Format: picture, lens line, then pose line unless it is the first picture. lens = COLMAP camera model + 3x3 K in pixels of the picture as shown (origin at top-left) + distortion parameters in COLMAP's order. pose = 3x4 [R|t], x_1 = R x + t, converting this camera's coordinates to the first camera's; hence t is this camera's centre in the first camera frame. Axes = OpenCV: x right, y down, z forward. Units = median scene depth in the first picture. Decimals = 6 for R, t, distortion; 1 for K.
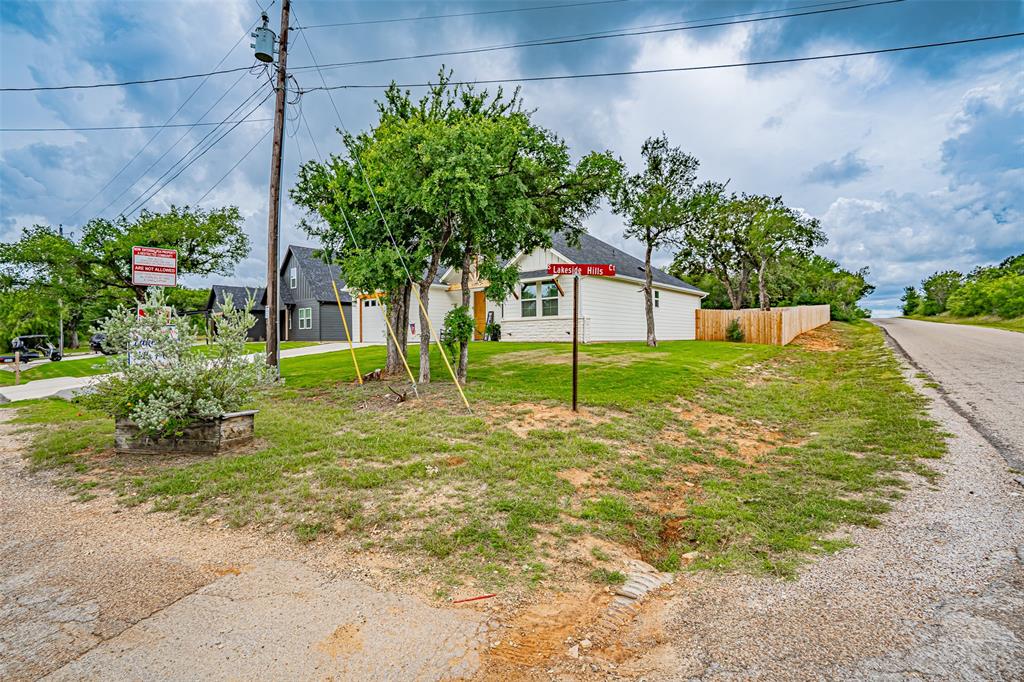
lens RADIAL K [[478.5, 0, 512.0], [0, 478.5, 341.0], [0, 0, 1]] dist [-0.030227, 0.000153]
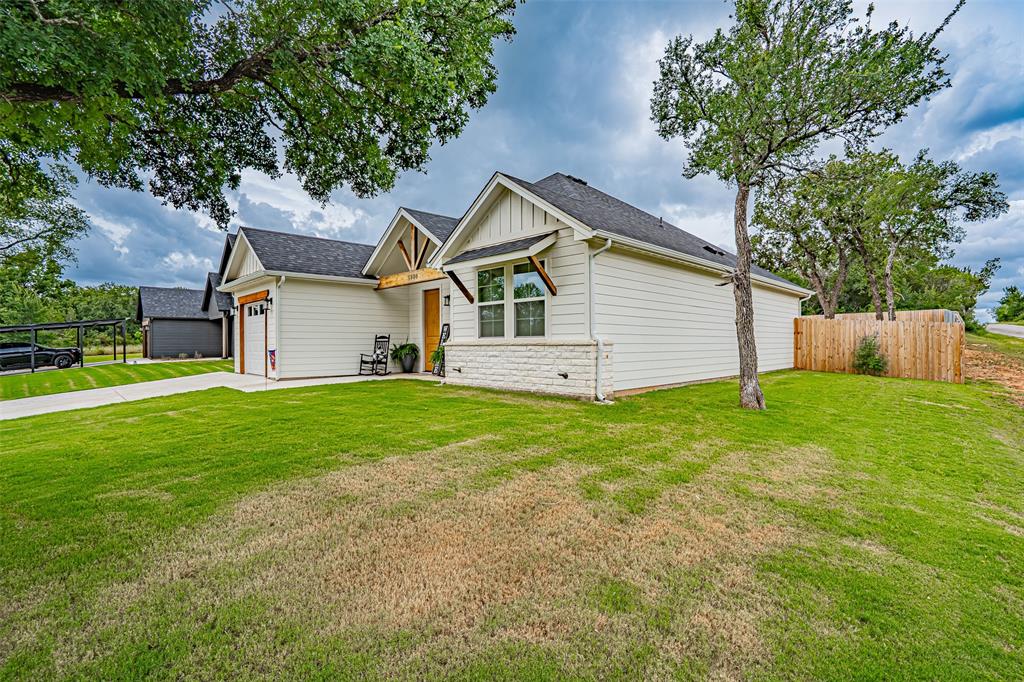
lens RADIAL K [[478.5, 0, 512.0], [0, 478.5, 341.0], [0, 0, 1]] dist [-0.030227, 0.000153]
pose [[0.996887, 0.002007, -0.078814, 0.094861], [-0.002739, 0.999954, -0.009172, -0.041355], [0.078792, 0.009359, 0.996847, 0.494617]]
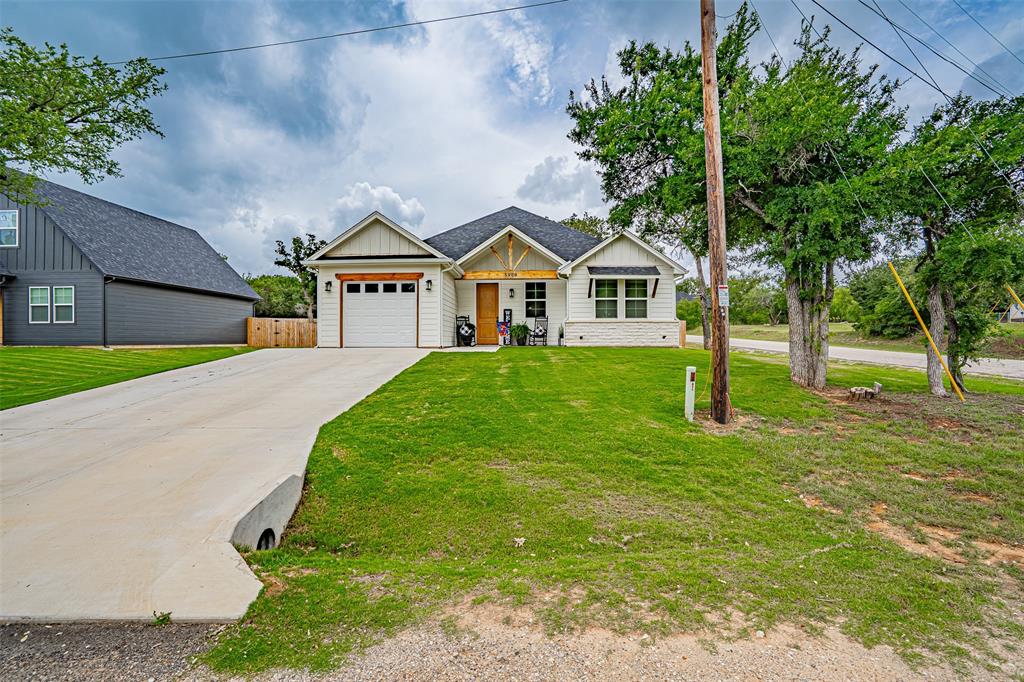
lens RADIAL K [[478.5, 0, 512.0], [0, 478.5, 341.0], [0, 0, 1]] dist [-0.030227, 0.000153]
pose [[0.761072, 0.004402, 0.648653, -0.661203], [0.000149, 0.999976, -0.006961, -0.002012], [-0.648667, 0.005394, 0.761053, 0.434820]]
